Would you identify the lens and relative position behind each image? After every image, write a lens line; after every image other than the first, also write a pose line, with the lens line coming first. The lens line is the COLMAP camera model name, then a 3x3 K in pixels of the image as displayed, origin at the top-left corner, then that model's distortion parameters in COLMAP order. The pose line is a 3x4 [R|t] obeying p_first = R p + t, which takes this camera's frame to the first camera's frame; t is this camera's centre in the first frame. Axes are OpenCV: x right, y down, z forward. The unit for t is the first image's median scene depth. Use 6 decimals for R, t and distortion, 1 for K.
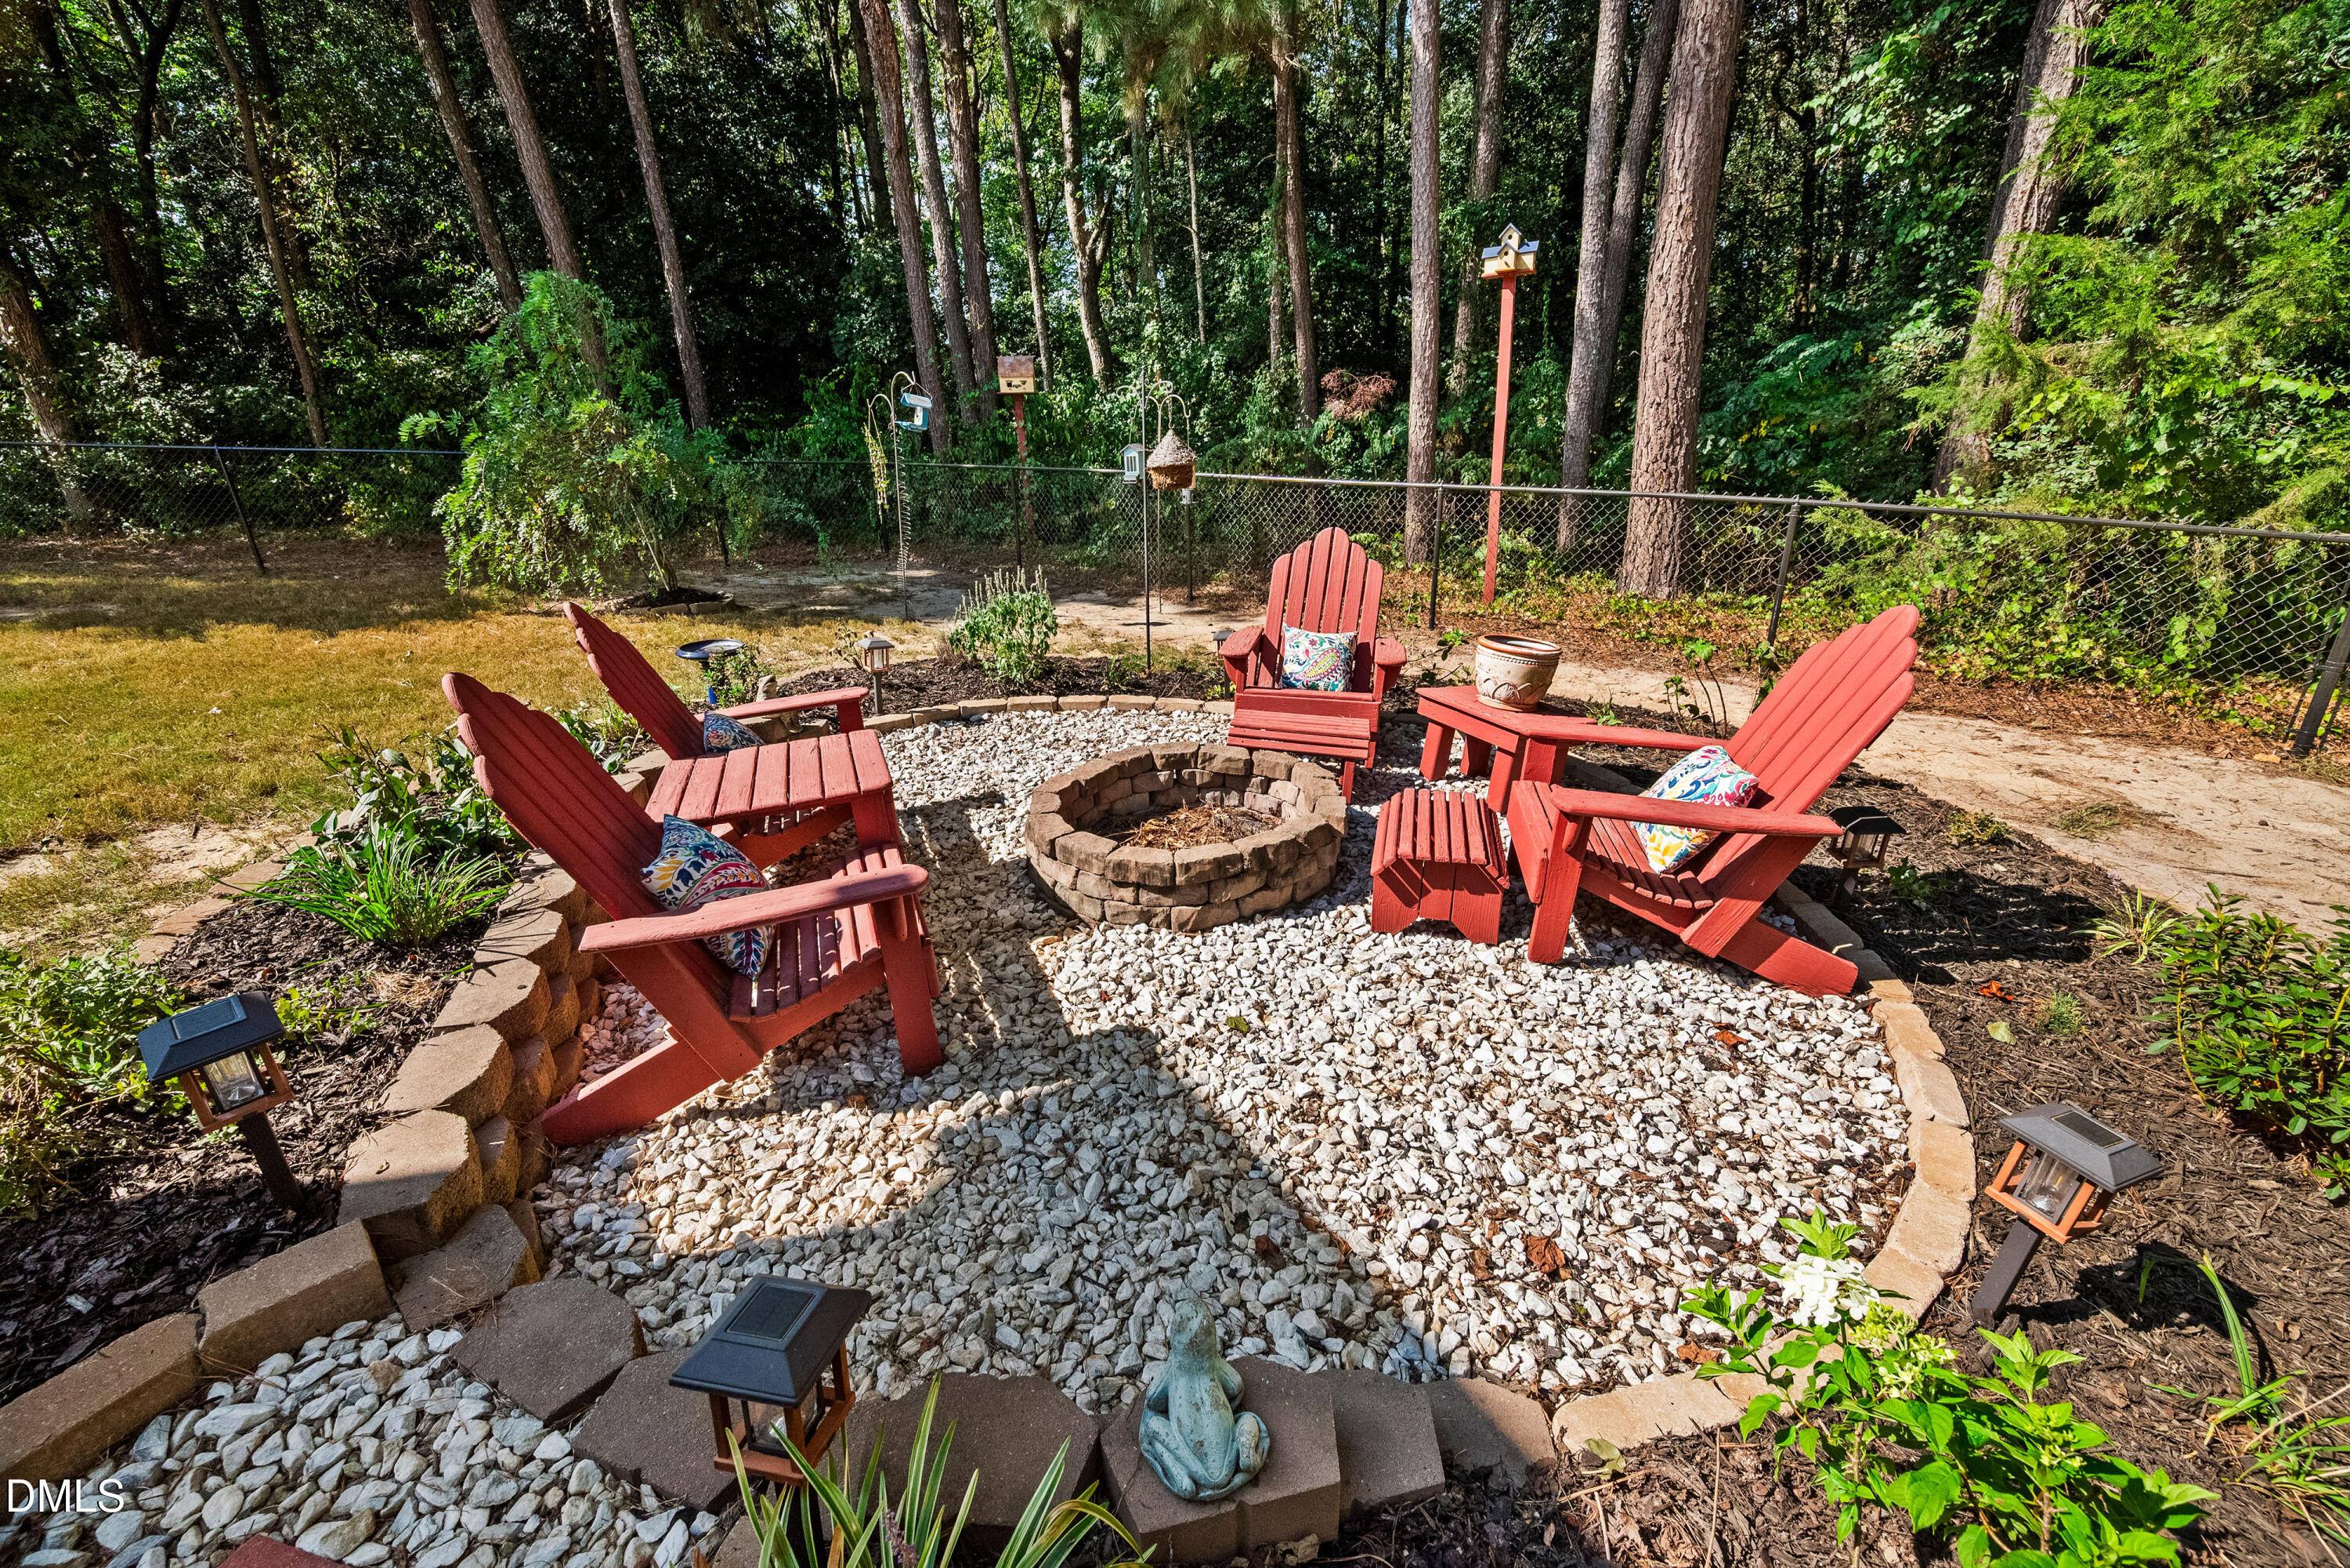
lens RADIAL K [[943.5, 0, 1170.2], [0, 943.5, 787.4], [0, 0, 1]] dist [-0.002080, -0.000987]
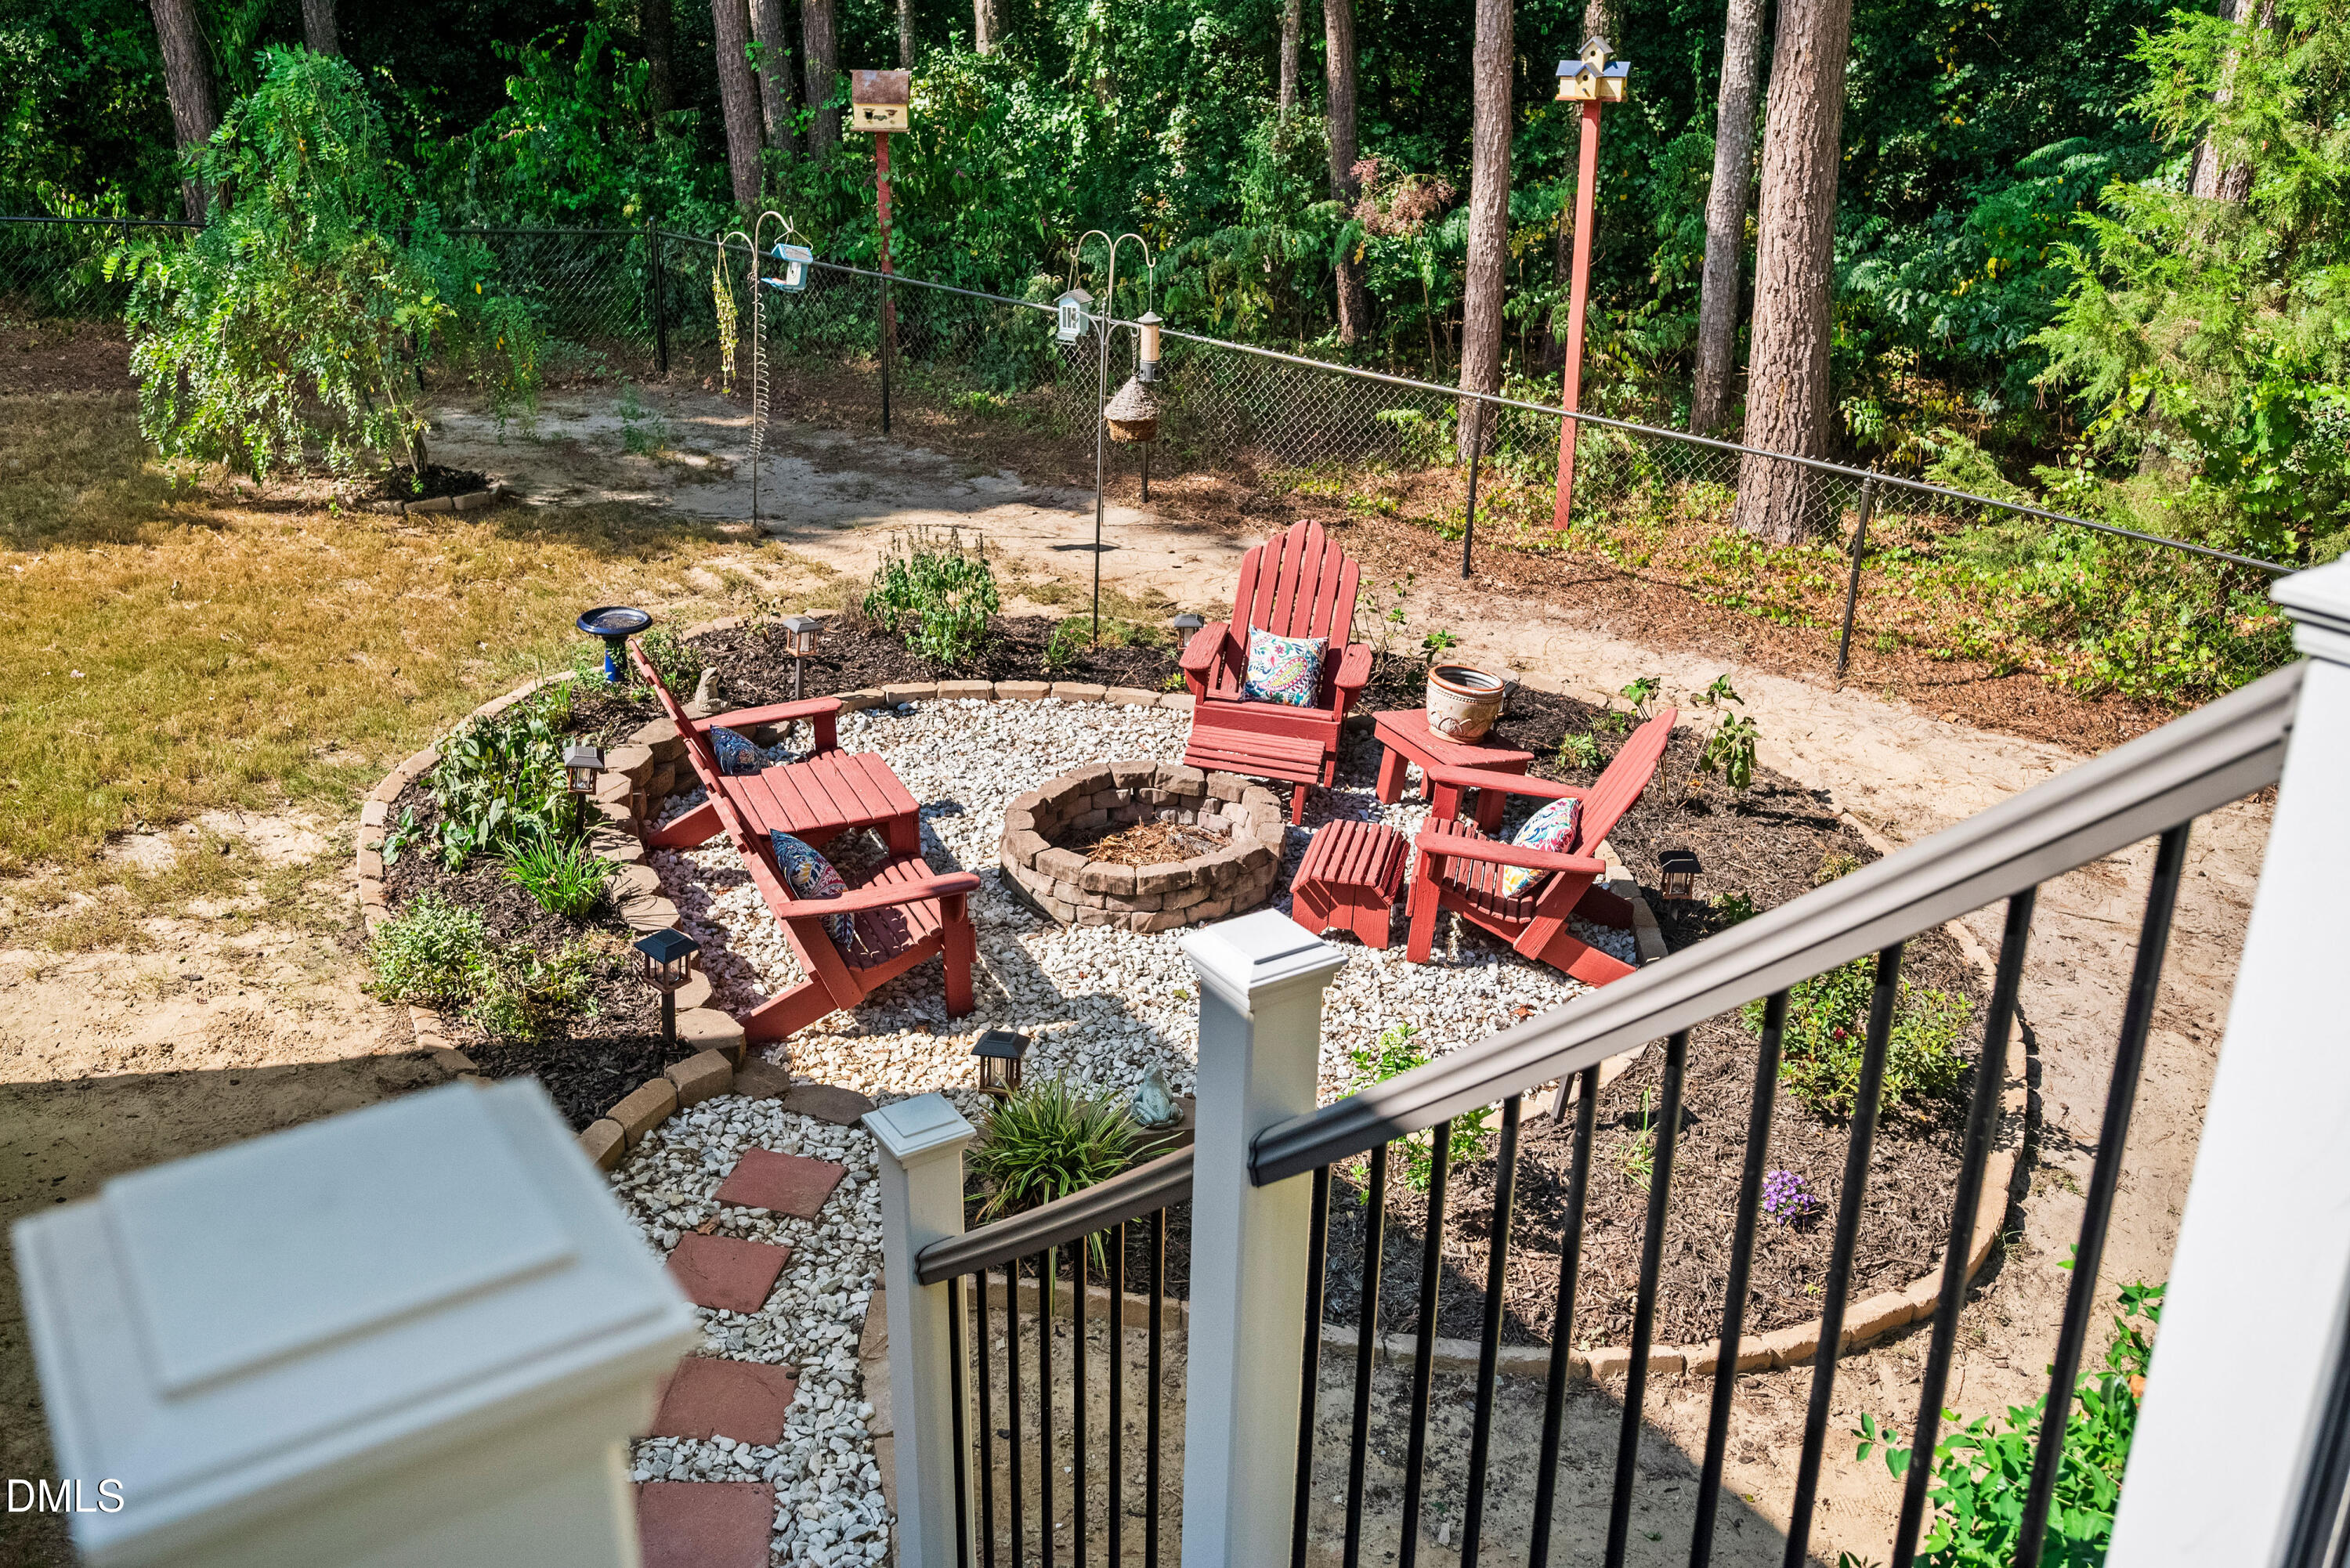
lens RADIAL K [[2068.6, 0, 1181.8], [0, 2068.6, 789.2], [0, 0, 1]] dist [0.001815, -0.005888]
pose [[0.997795, 0.036046, 0.055727, -0.049256], [-0.038101, 0.998616, 0.036265, -0.073882], [-0.054342, -0.038309, 0.997787, -0.929676]]
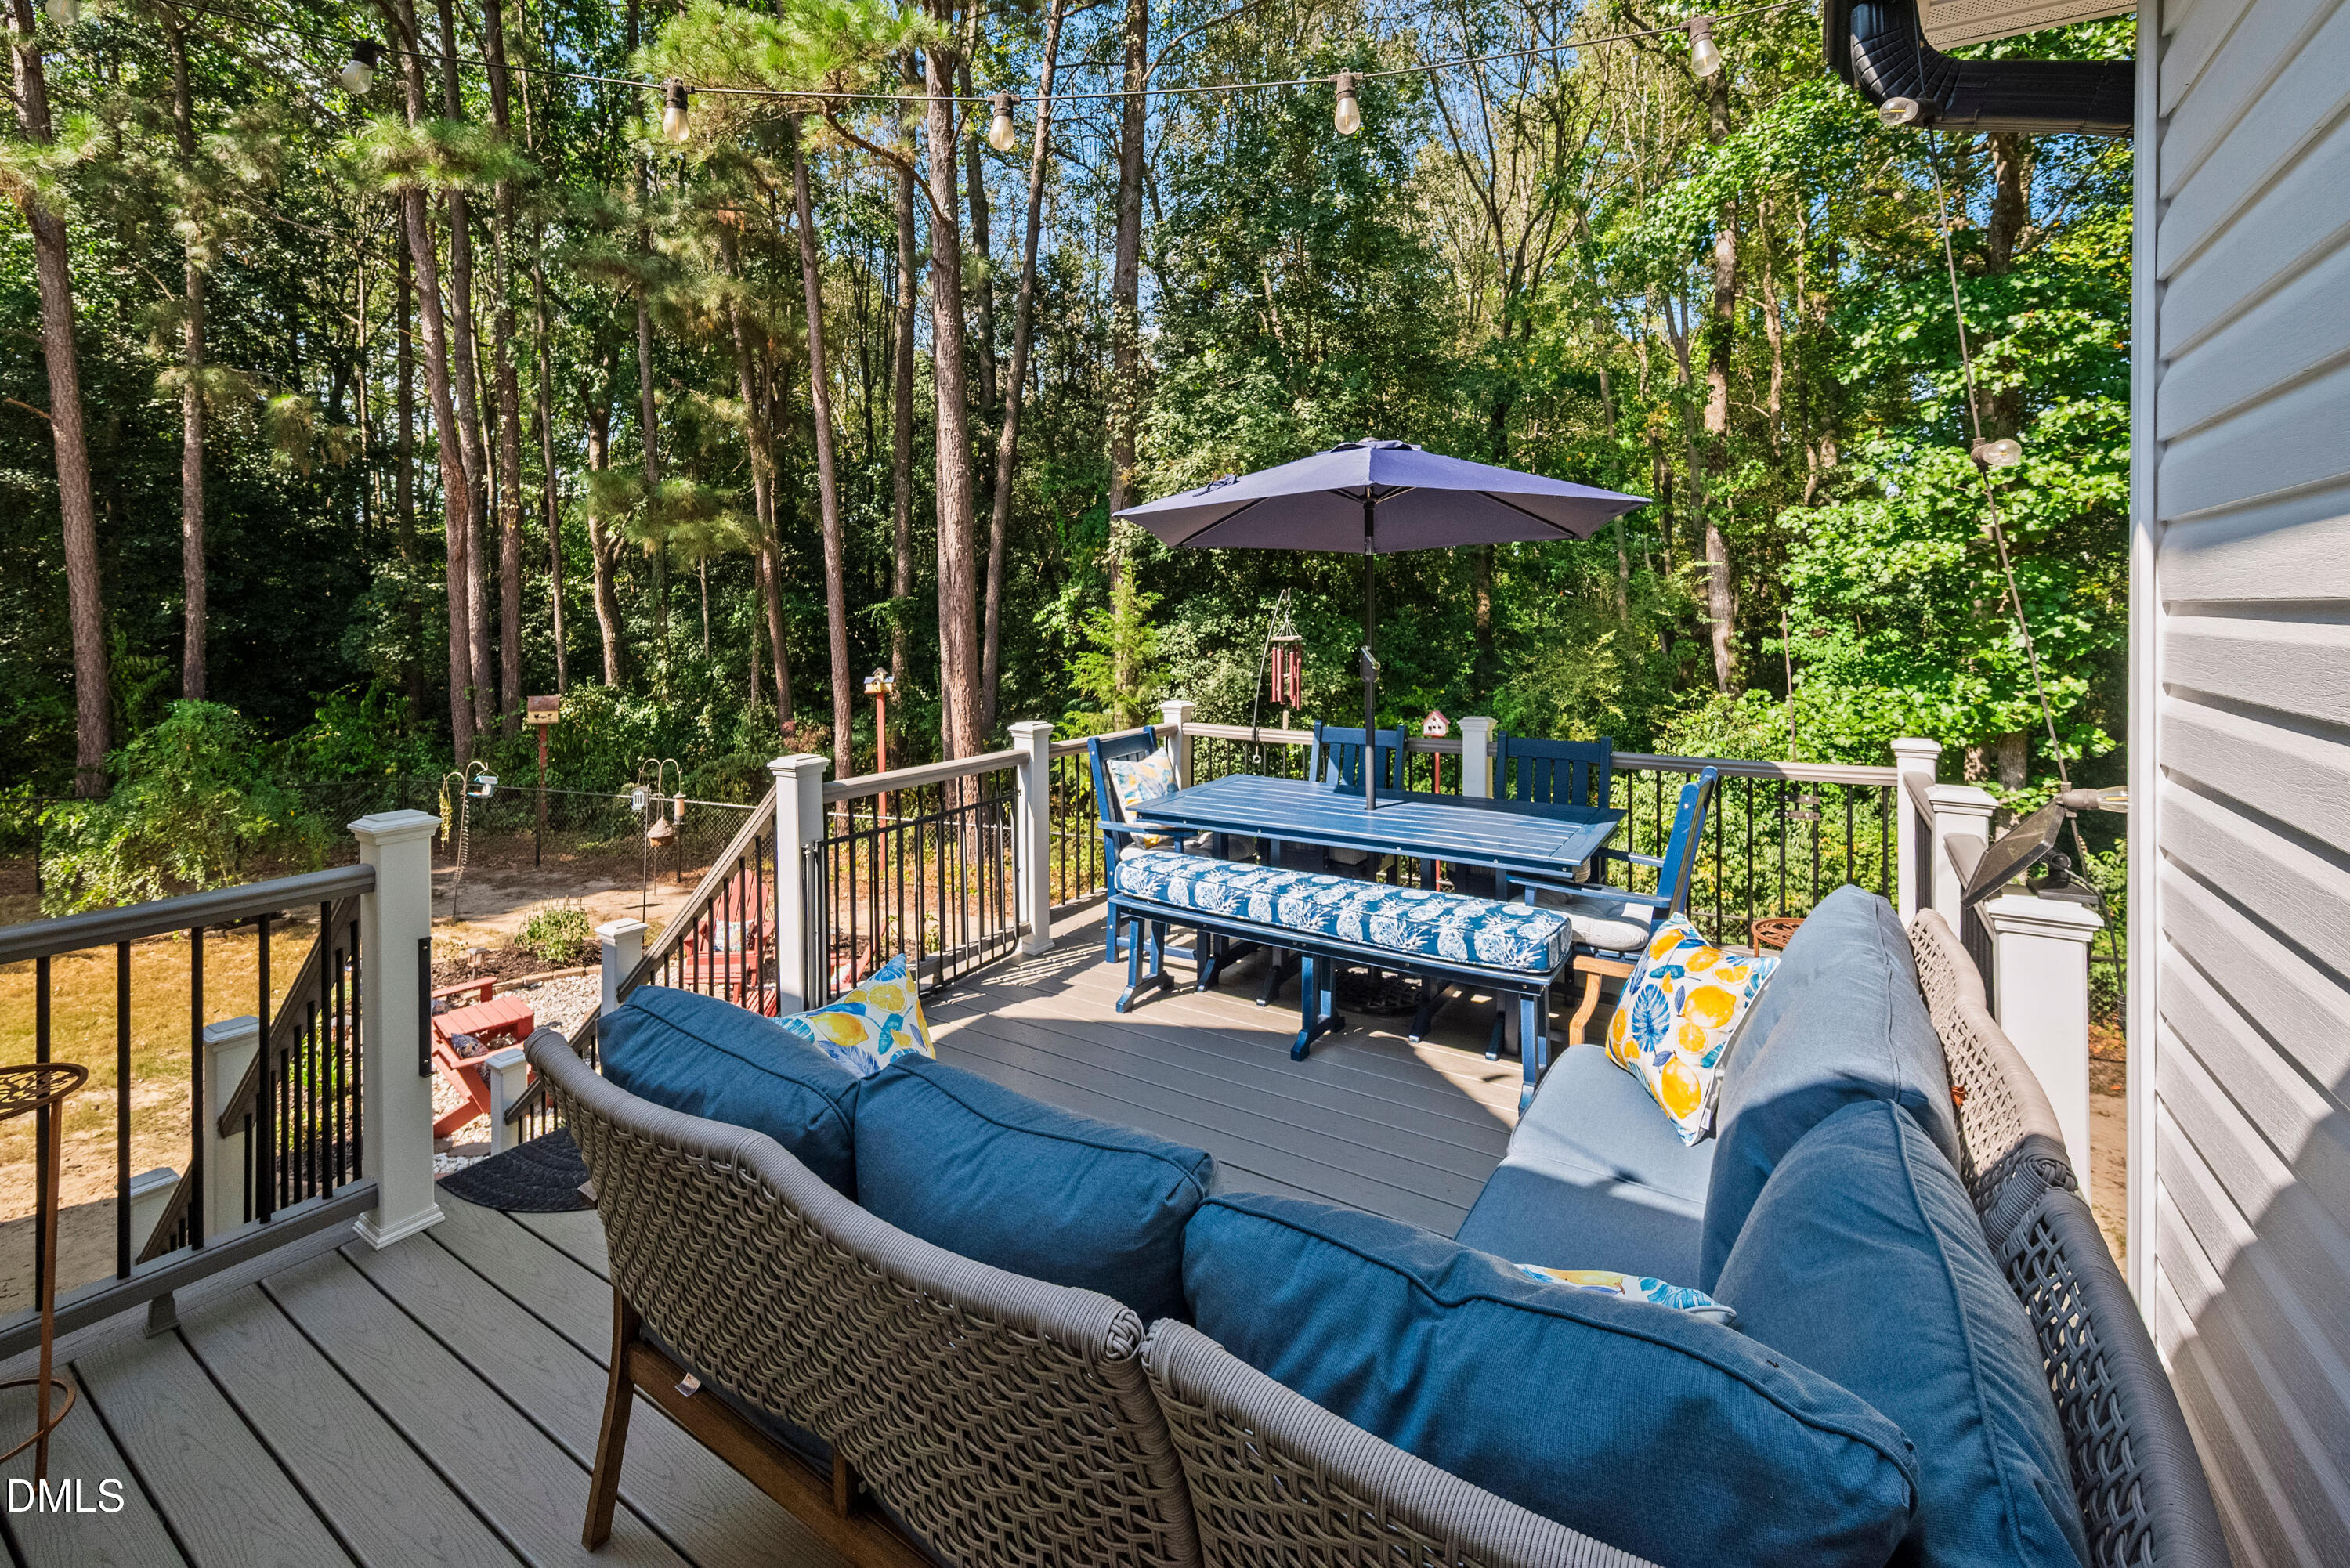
lens RADIAL K [[1010.2, 0, 1209.7], [0, 1010.2, 600.7], [0, 0, 1]] dist [-0.002956, -0.000272]
pose [[0.888918, 0.041250, 0.456206, 0.037516], [0.132998, 0.929791, -0.343220, 0.077501], [-0.438334, 0.365769, 0.821022, -1.433011]]
